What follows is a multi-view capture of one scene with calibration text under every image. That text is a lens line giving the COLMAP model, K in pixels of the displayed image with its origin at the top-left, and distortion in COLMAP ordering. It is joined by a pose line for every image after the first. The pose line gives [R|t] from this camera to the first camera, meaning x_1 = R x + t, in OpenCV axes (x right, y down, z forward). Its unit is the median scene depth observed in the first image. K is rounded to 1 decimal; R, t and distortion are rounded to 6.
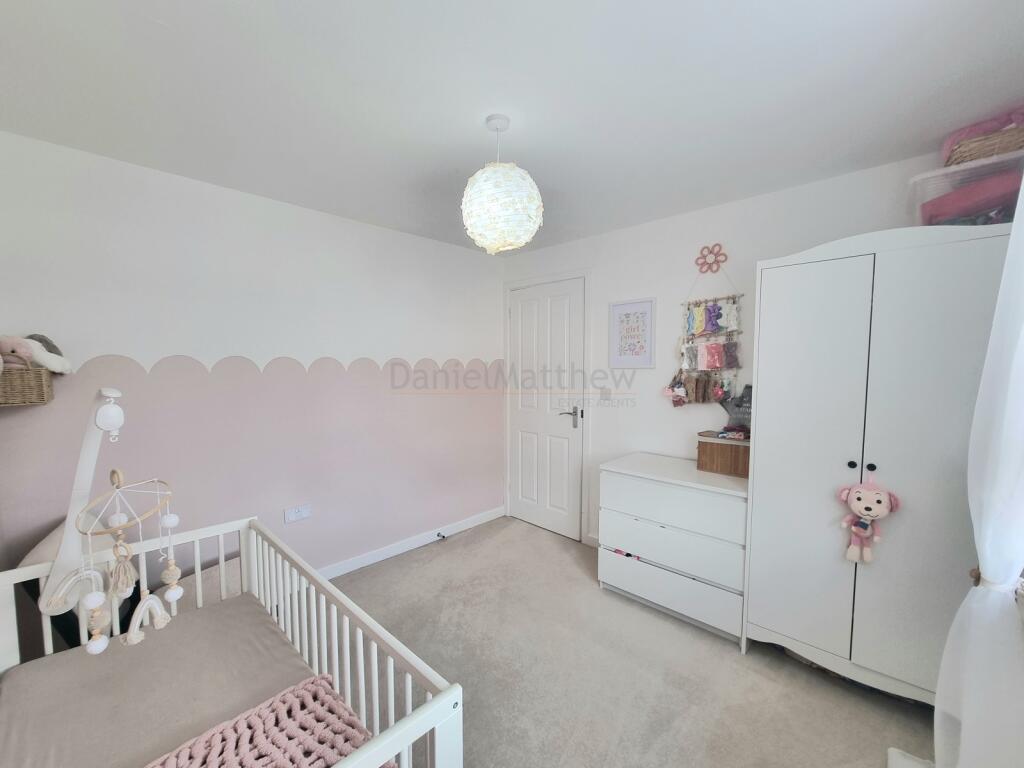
lens RADIAL K [[420.1, 0, 516.7], [0, 420.1, 392.8], [0, 0, 1]] dist [-0.004611, -0.000765]
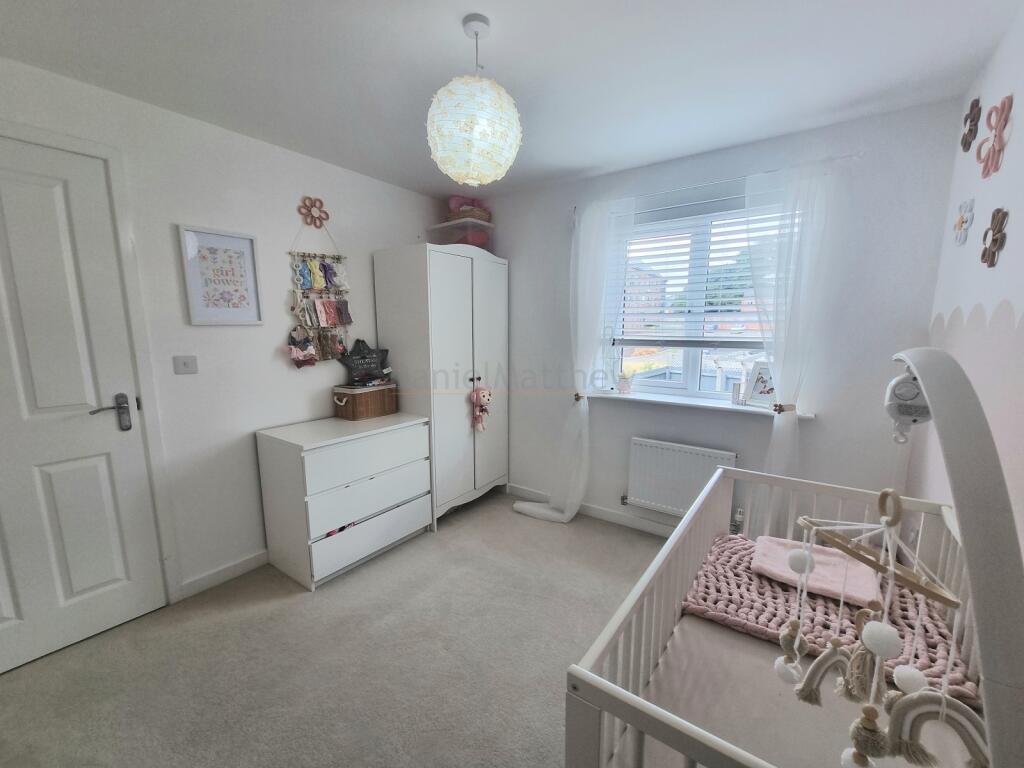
lens RADIAL K [[420.1, 0, 519.4], [0, 420.1, 388.8], [0, 0, 1]] dist [-0.004611, -0.000765]
pose [[-0.143312, -0.149049, 0.978390, -0.619926], [0.063561, 0.985167, 0.159392, -0.037589], [-0.987634, 0.085030, -0.131713, 0.681414]]
